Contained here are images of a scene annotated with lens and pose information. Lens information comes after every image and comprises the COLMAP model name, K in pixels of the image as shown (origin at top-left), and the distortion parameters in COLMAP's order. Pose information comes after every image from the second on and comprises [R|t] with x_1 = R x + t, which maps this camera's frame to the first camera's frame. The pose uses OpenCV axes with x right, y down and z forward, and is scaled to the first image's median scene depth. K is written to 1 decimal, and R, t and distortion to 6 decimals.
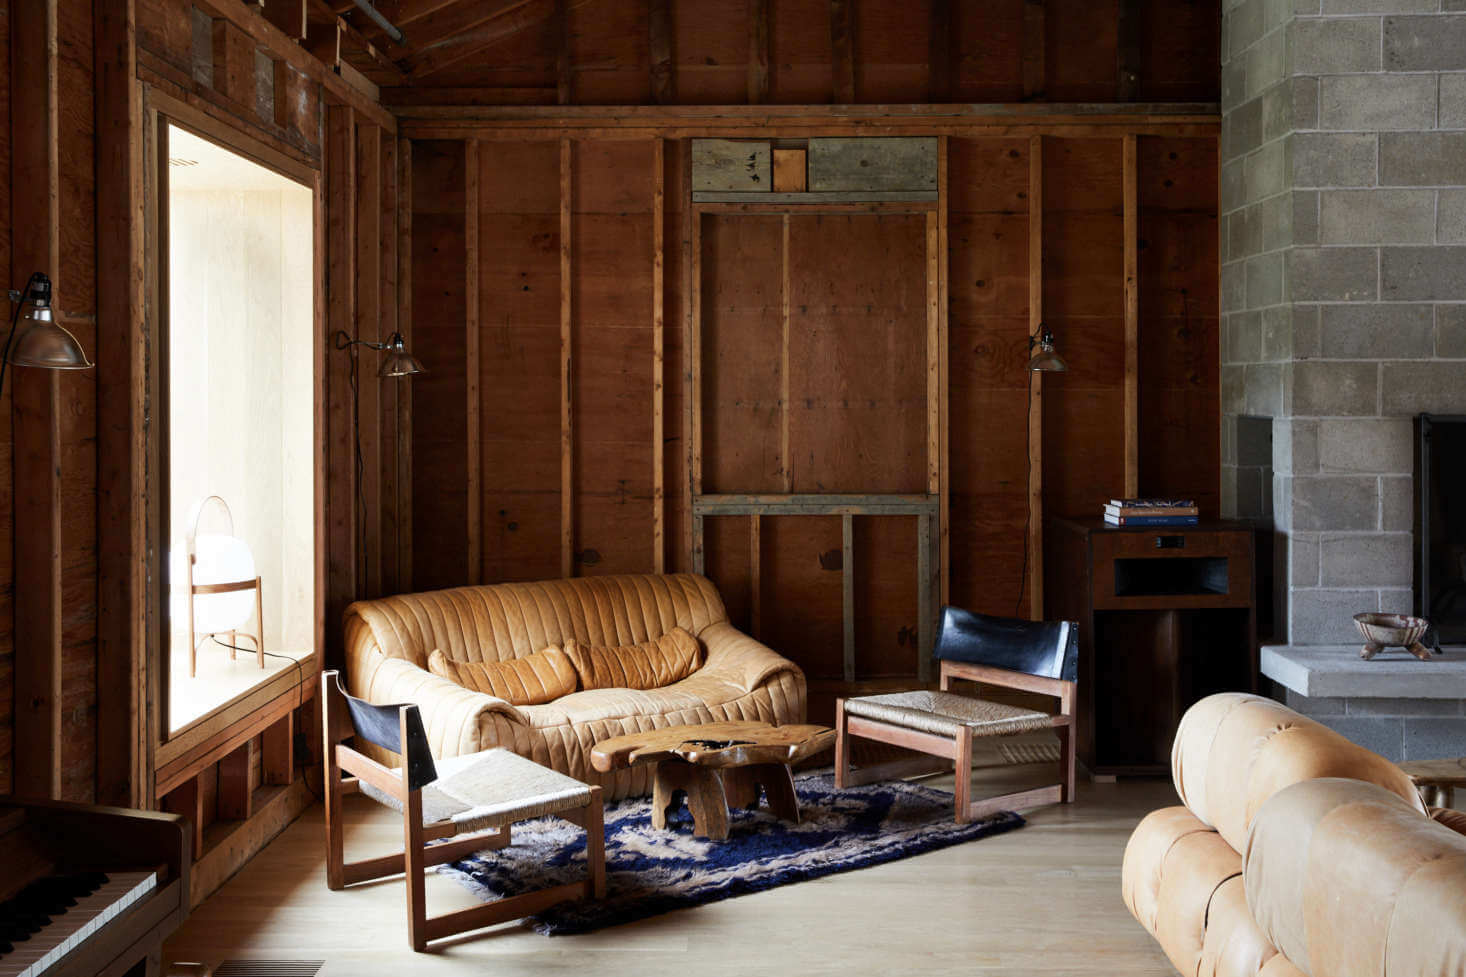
lens RADIAL K [[1450.1, 0, 664.3], [0, 1450.1, 418.3], [0, 0, 1]] dist [-0.003014, 0.170458]
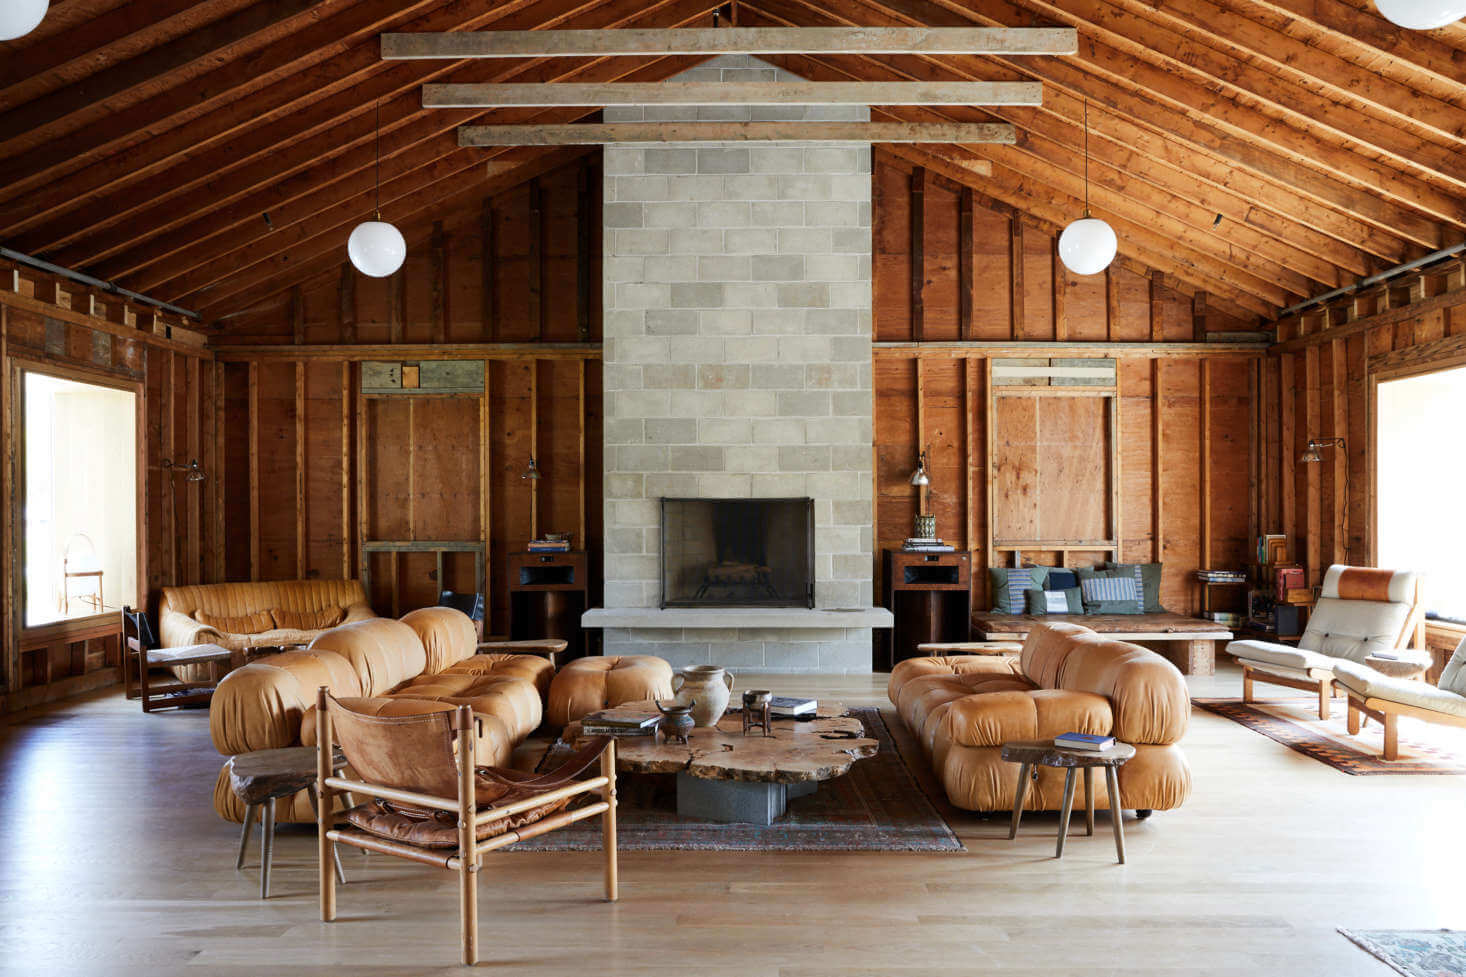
lens RADIAL K [[1130.2, 0, 731.0], [0, 1130.2, 534.3], [0, 0, 1]] dist [-0.080016, 0.079944]
pose [[0.999974, -0.000642, 0.007117, 0.511348], [0.000602, 0.999984, 0.005584, 0.034821], [-0.007120, -0.005579, 0.999959, -0.530479]]
